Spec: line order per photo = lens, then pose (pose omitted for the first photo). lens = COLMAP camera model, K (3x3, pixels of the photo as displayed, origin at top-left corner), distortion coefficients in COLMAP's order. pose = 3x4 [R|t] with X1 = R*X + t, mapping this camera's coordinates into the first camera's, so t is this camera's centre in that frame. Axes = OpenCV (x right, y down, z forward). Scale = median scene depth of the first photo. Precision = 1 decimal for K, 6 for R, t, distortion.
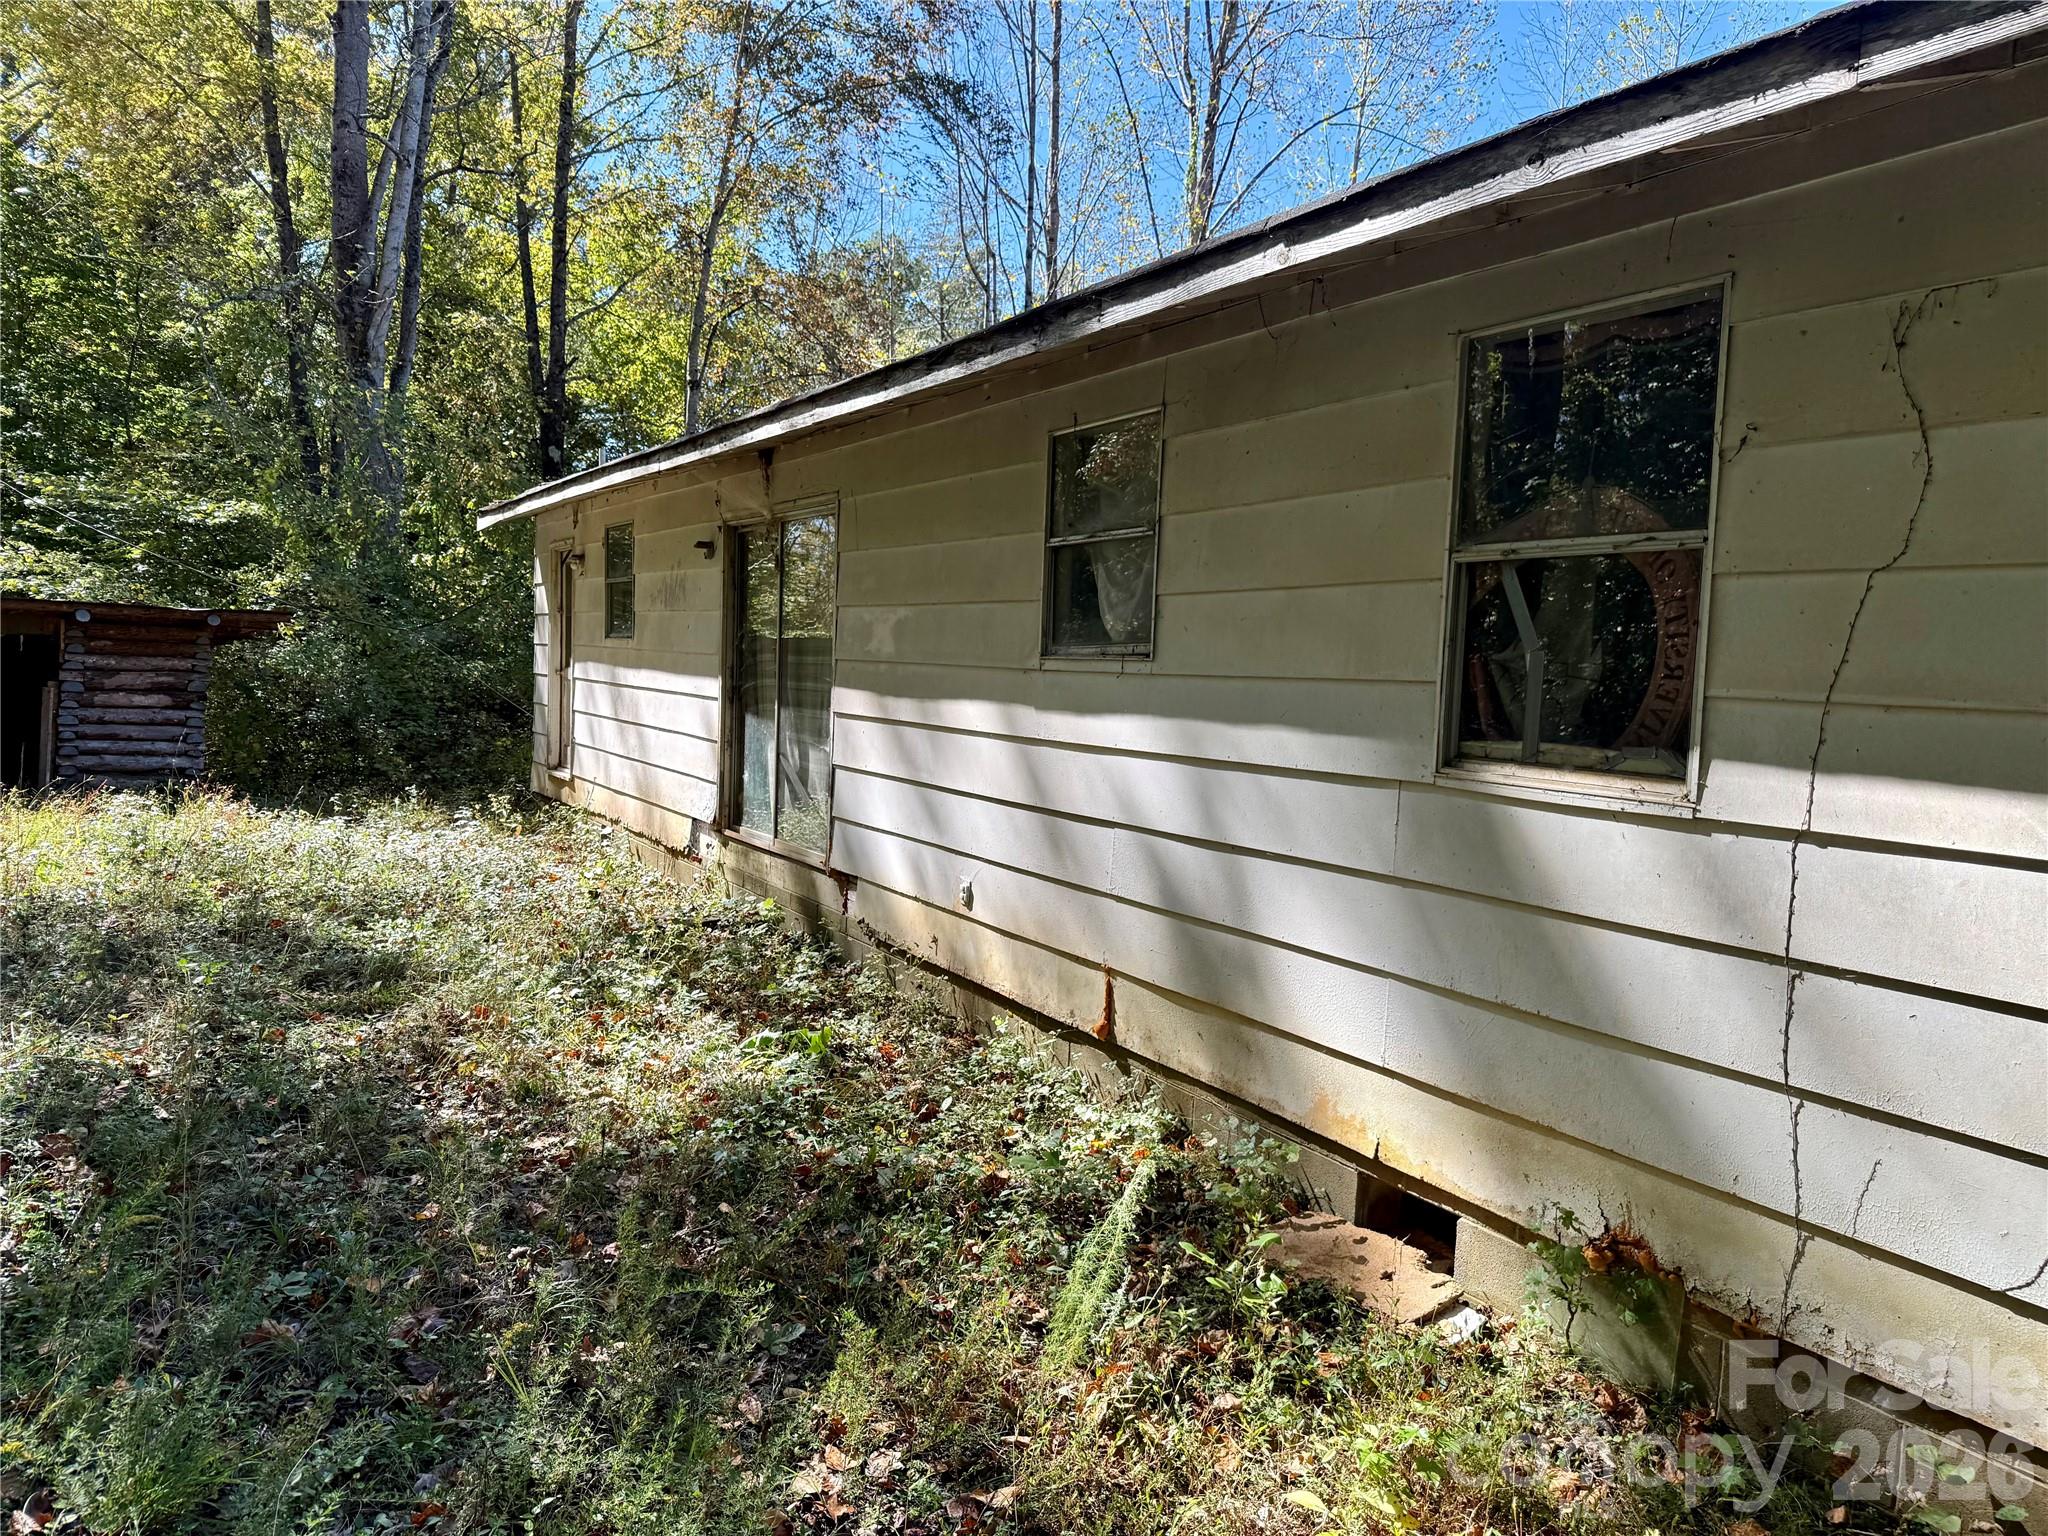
lens RADIAL K [[1441.3, 0, 1022.3], [0, 1441.3, 766.7], [0, 0, 1]] dist [0.007624, -0.018409]
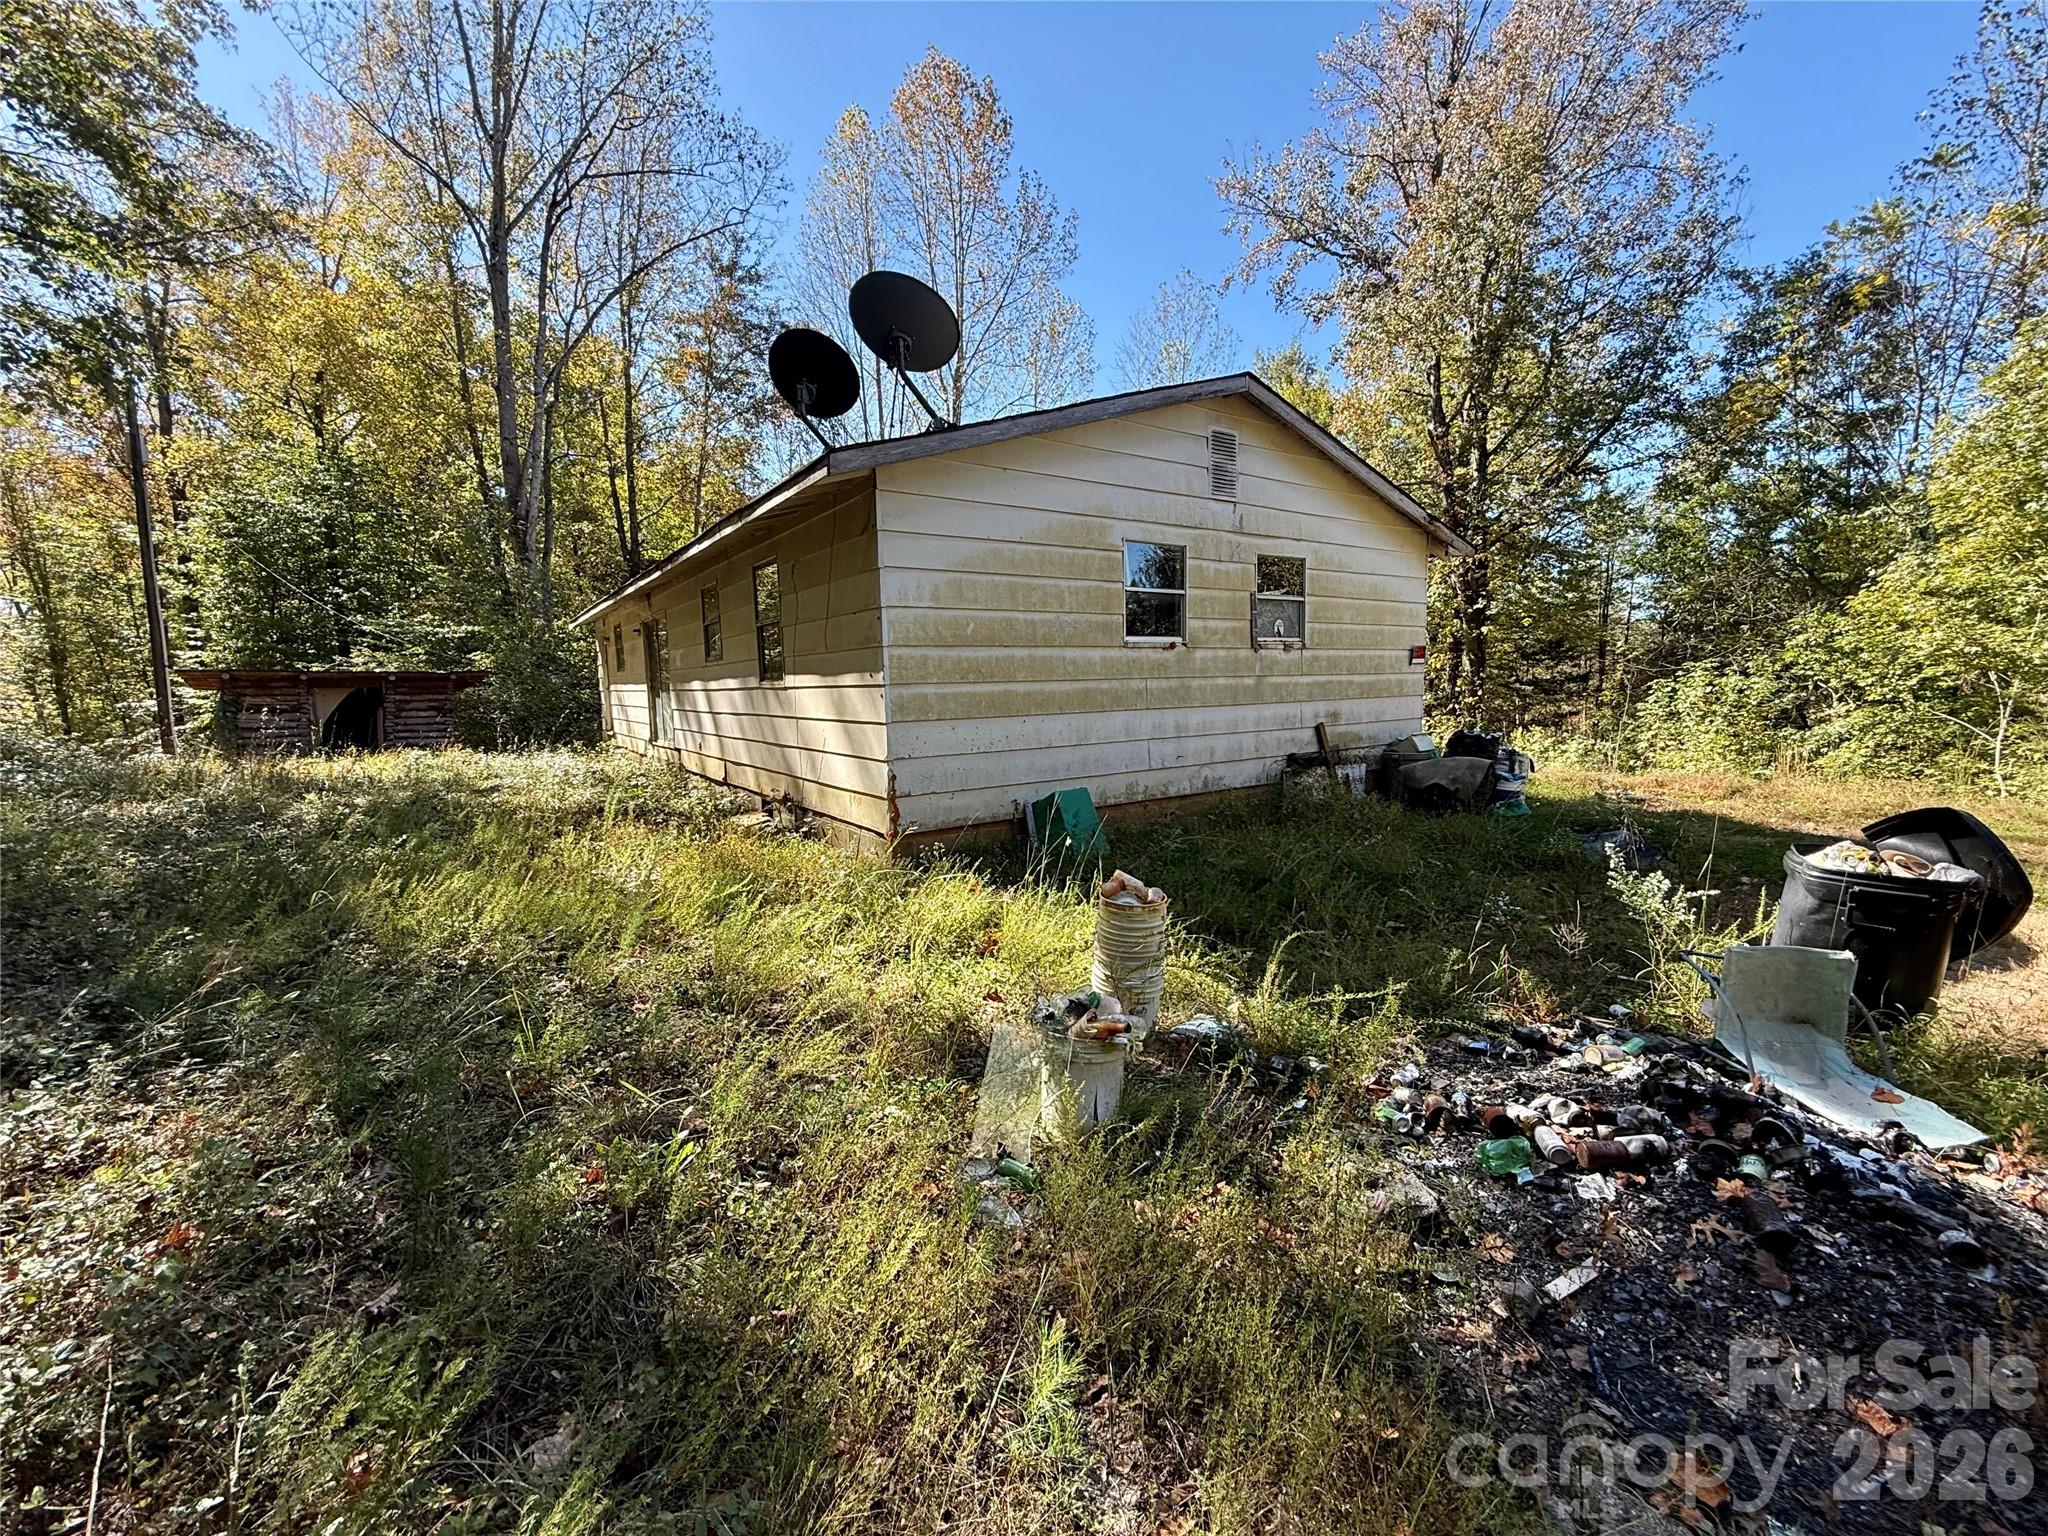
lens RADIAL K [[819.5, 0, 1028.6], [0, 819.5, 767.0], [0, 0, 1]] dist [0.002051, 0.000094]
pose [[0.995819, -0.071086, 0.057376, 0.198404], [0.069121, 0.996975, 0.035537, 0.043553], [-0.059729, -0.031423, 0.997720, -0.270985]]
